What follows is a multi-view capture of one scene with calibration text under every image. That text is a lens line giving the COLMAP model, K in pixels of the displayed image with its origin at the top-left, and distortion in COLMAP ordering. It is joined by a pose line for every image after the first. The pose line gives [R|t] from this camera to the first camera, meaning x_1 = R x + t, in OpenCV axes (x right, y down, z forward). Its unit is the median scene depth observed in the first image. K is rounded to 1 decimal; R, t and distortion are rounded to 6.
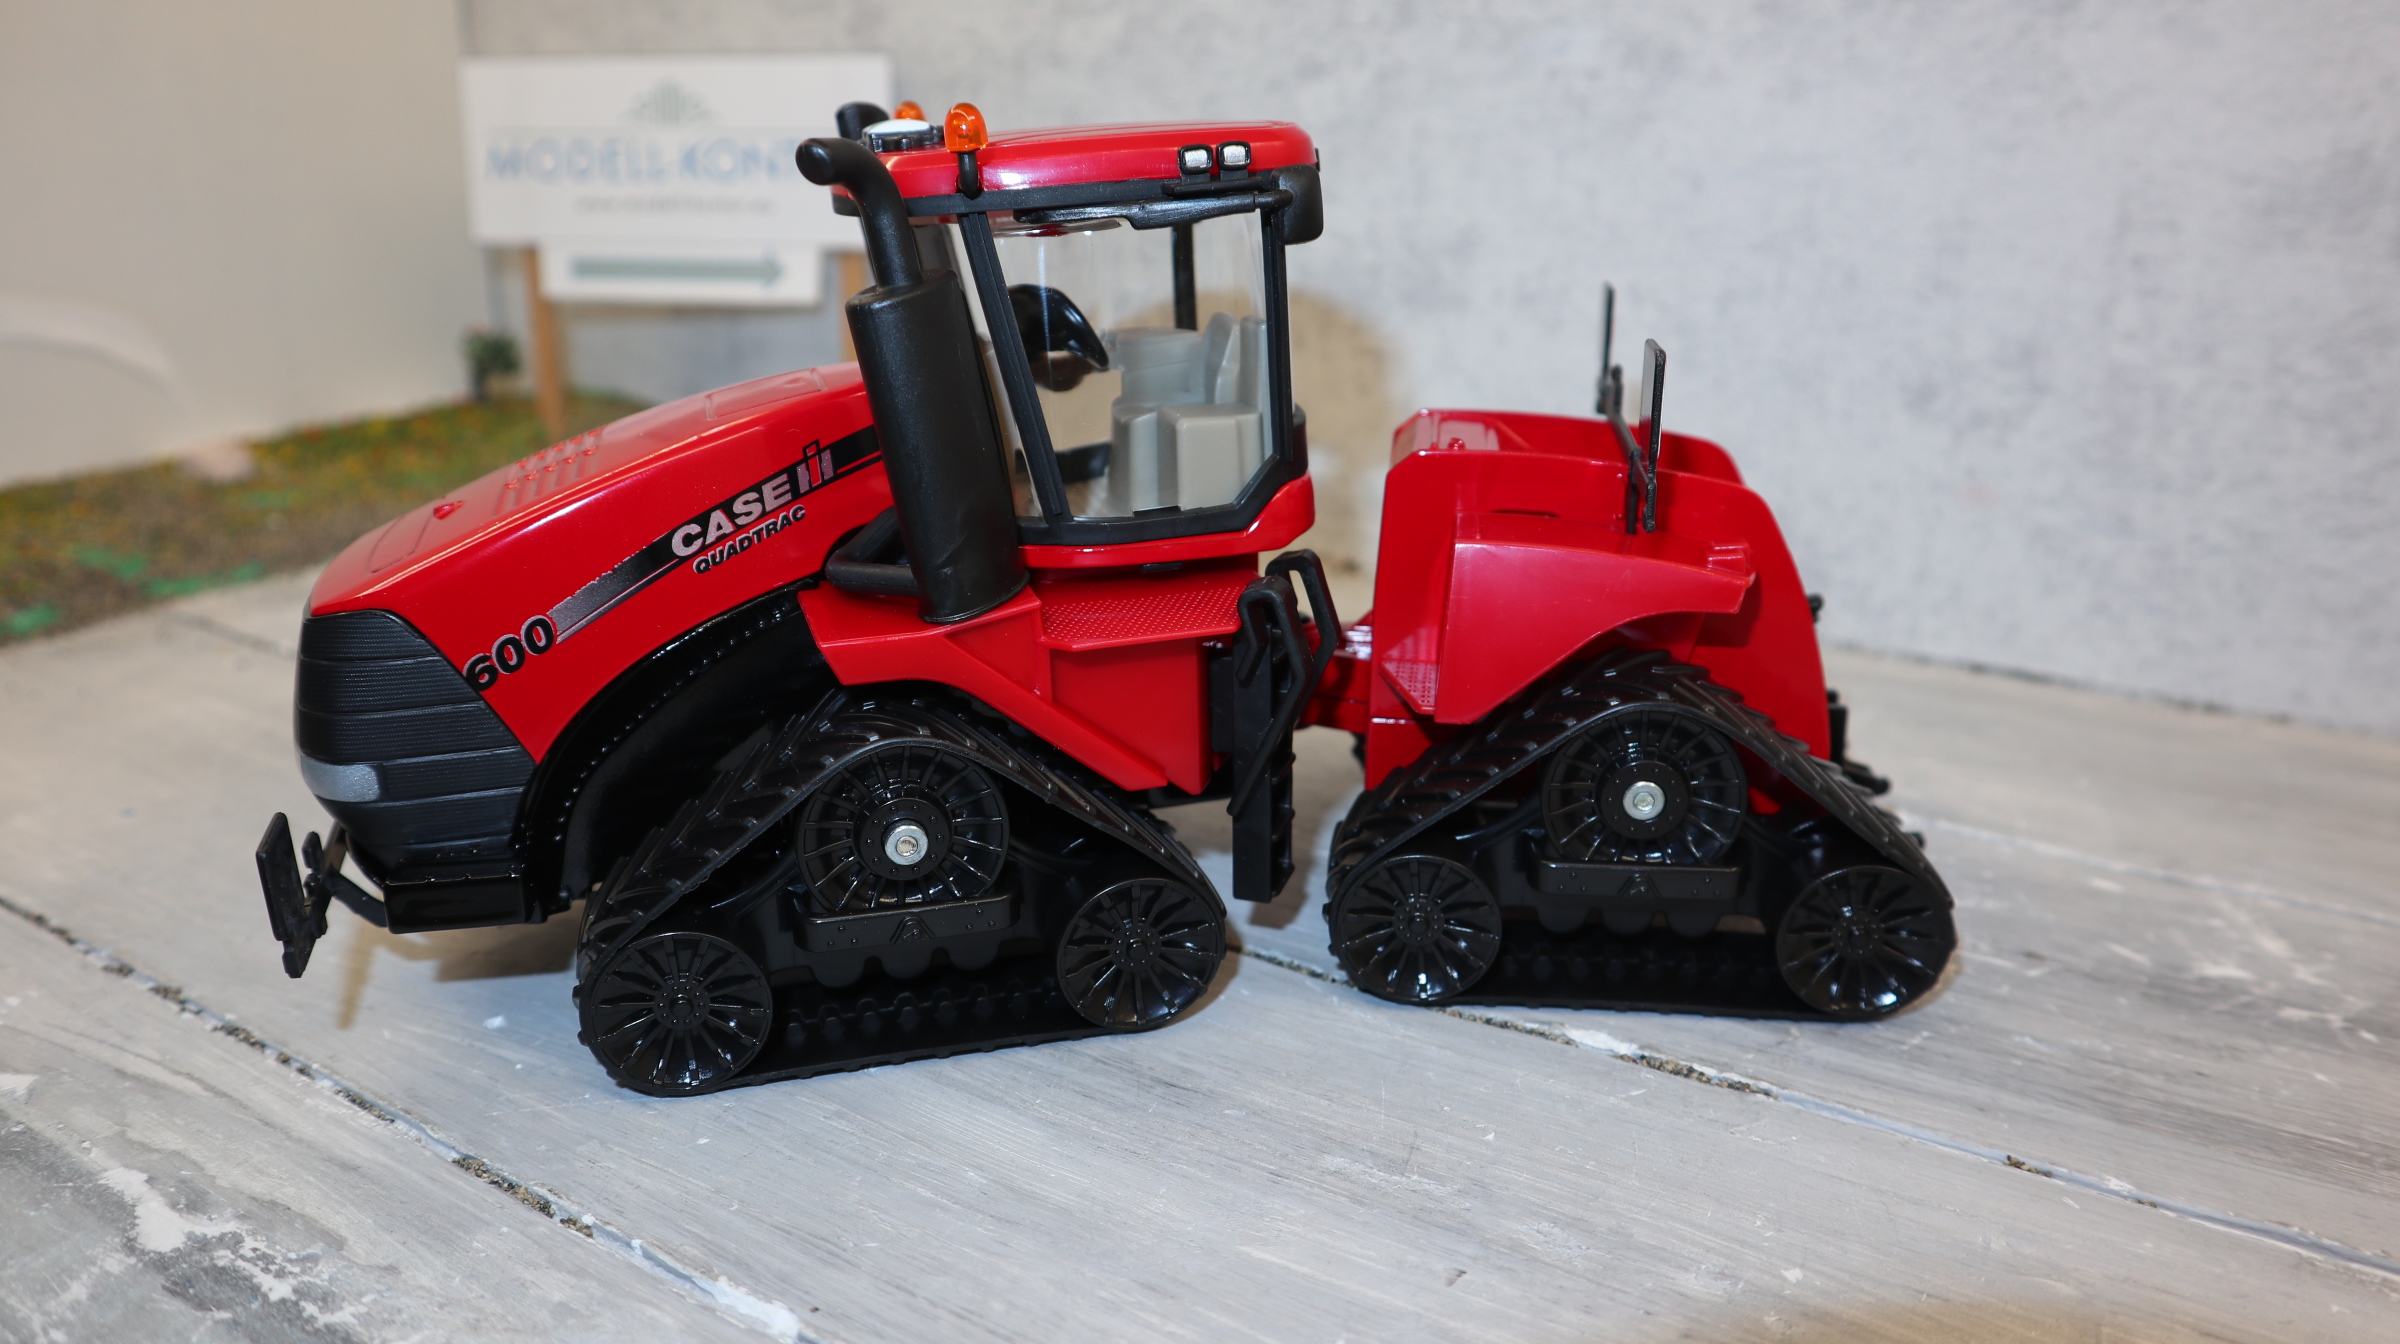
lens RADIAL K [[1669.7, 0, 1206.3], [0, 1669.7, 668.0], [0, 0, 1]] dist [-0.111491, 0.071159]
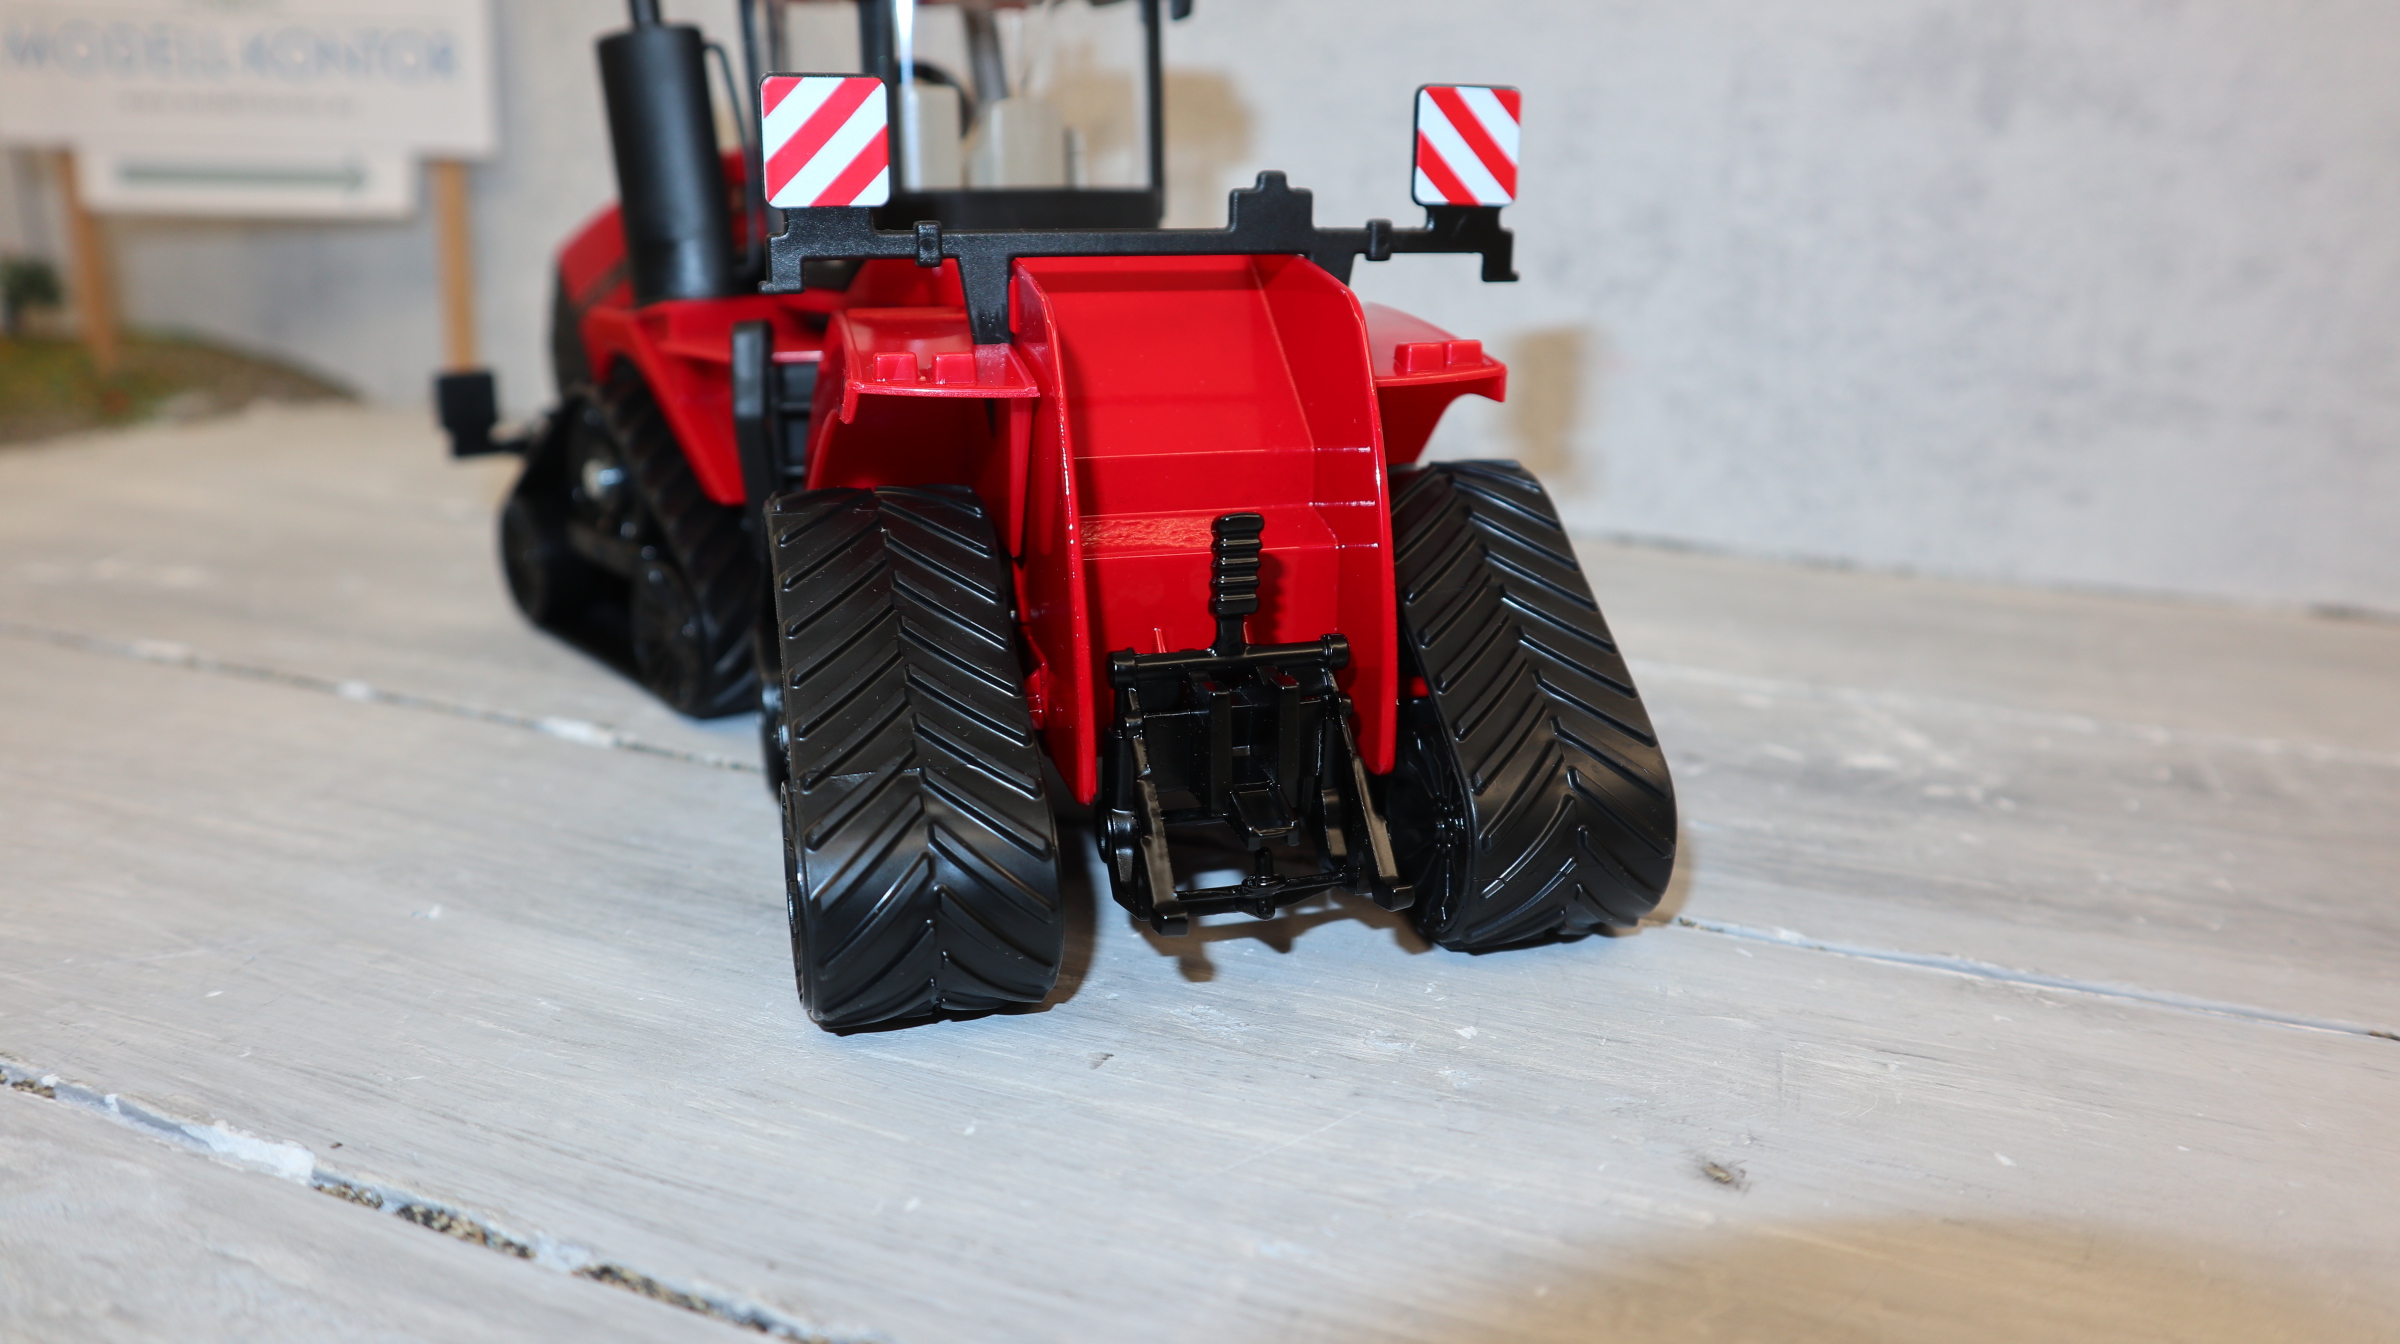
lens RADIAL K [[1669.7, 0, 1206.3], [0, 1669.7, 668.0], [0, 0, 1]] dist [-0.111491, 0.071159]
pose [[0.980661, -0.039090, 0.191769, 0.039991], [0.042493, 0.999003, -0.013665, 0.159879], [-0.191044, 0.021550, 0.981345, 0.094473]]
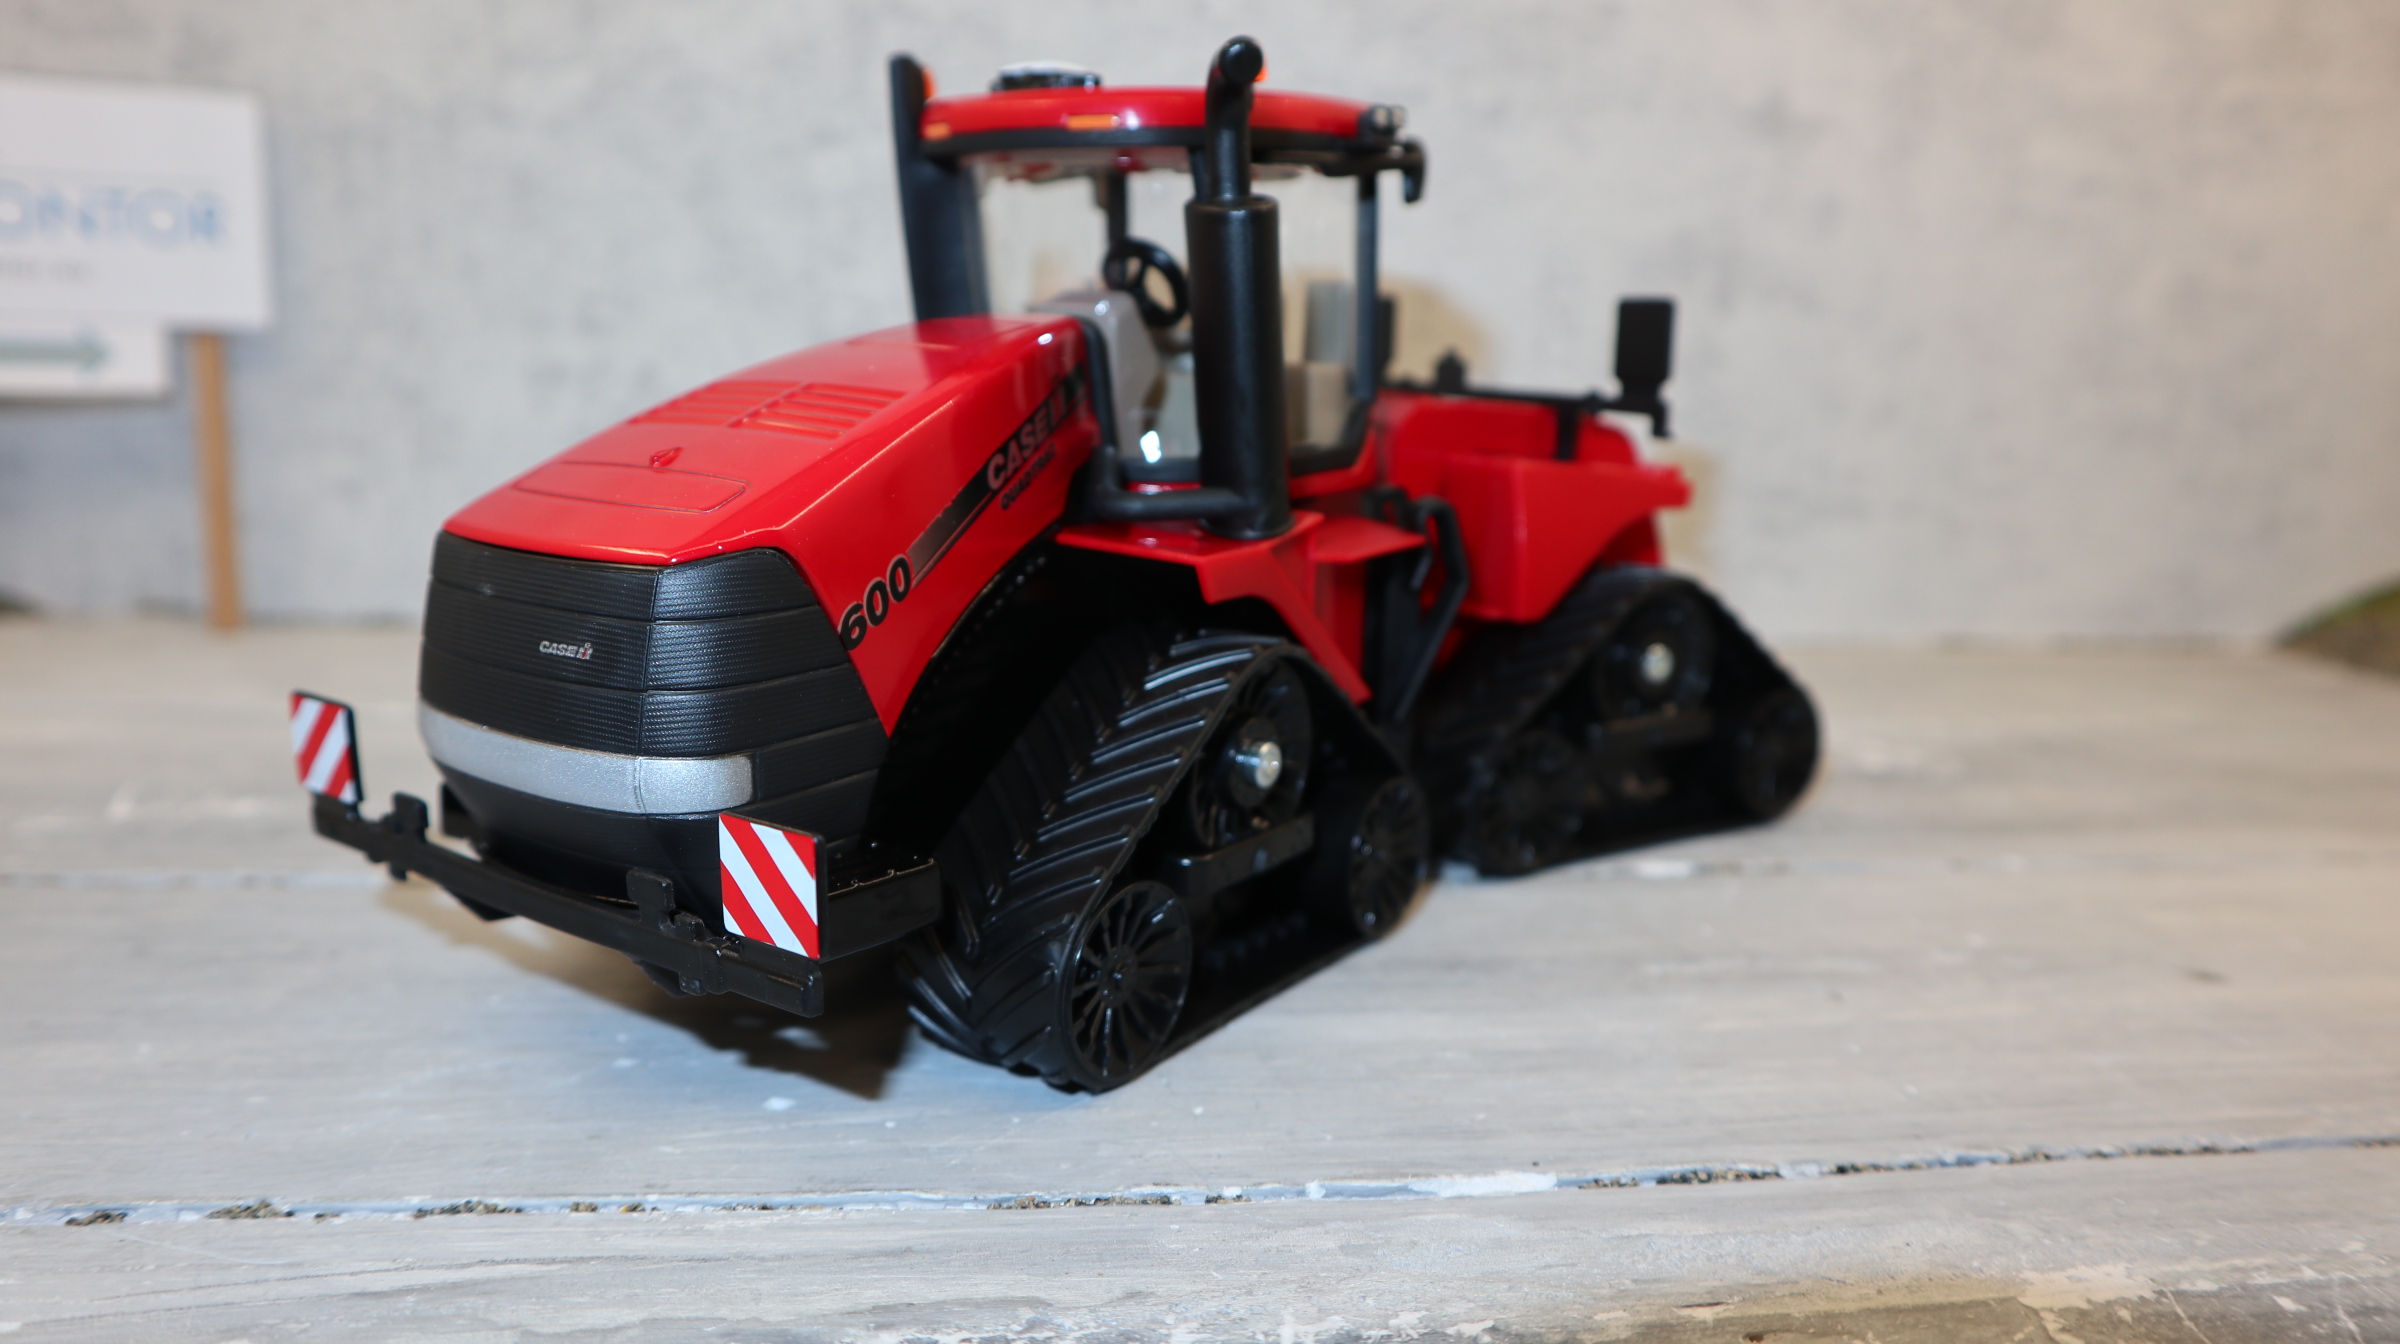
lens RADIAL K [[1669.7, 0, 1206.3], [0, 1669.7, 668.0], [0, 0, 1]] dist [-0.111491, 0.071159]
pose [[0.779713, -0.103894, 0.617457, -0.861651], [0.173949, 0.983261, -0.054216, 0.104202], [-0.601489, 0.149679, 0.784734, 0.260233]]
